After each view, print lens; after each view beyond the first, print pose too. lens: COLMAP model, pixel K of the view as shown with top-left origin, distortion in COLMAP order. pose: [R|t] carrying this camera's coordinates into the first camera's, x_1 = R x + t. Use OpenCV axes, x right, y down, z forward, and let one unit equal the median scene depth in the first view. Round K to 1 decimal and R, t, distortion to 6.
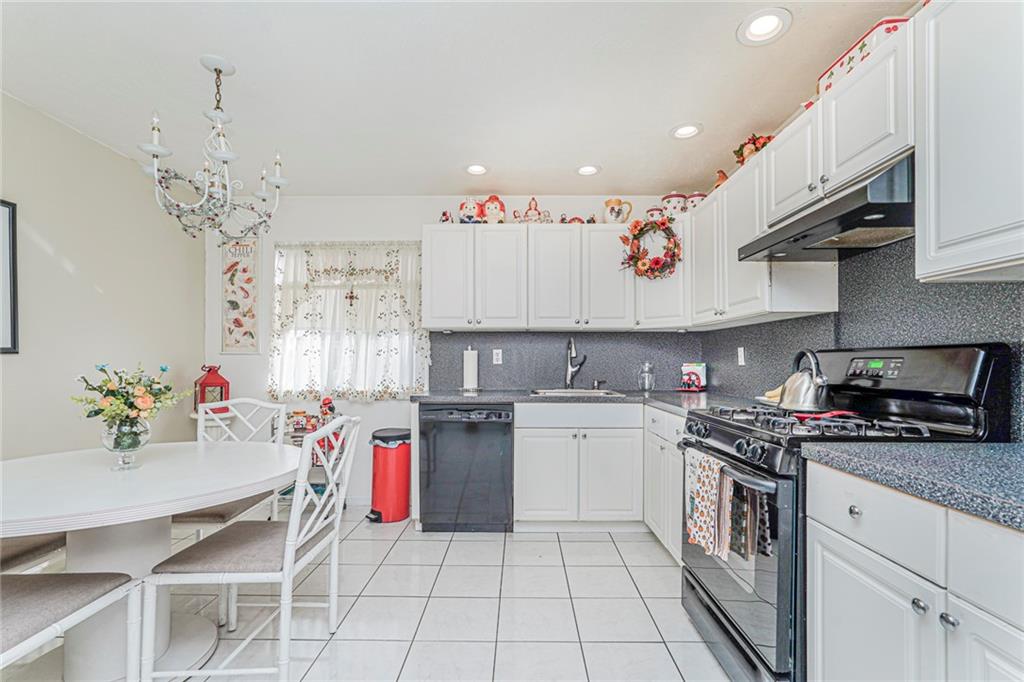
lens RADIAL K [[453.9, 0, 515.0], [0, 453.9, 344.6], [0, 0, 1]] dist [-0.000544, 0.000212]
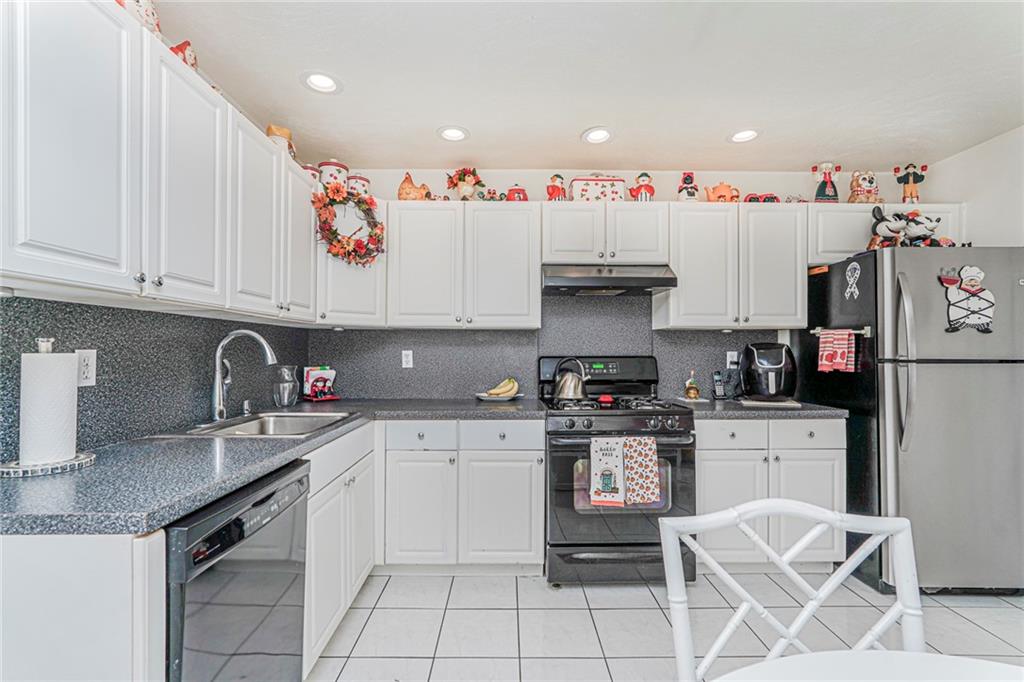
lens RADIAL K [[470.0, 0, 509.4], [0, 470.0, 348.5], [0, 0, 1]] dist [-0.005189, 0.000931]
pose [[-0.013939, 0.007309, 0.999876, -0.658055], [-0.034426, 0.999377, -0.007785, 0.001288], [-0.999310, -0.034531, -0.013679, 0.891430]]
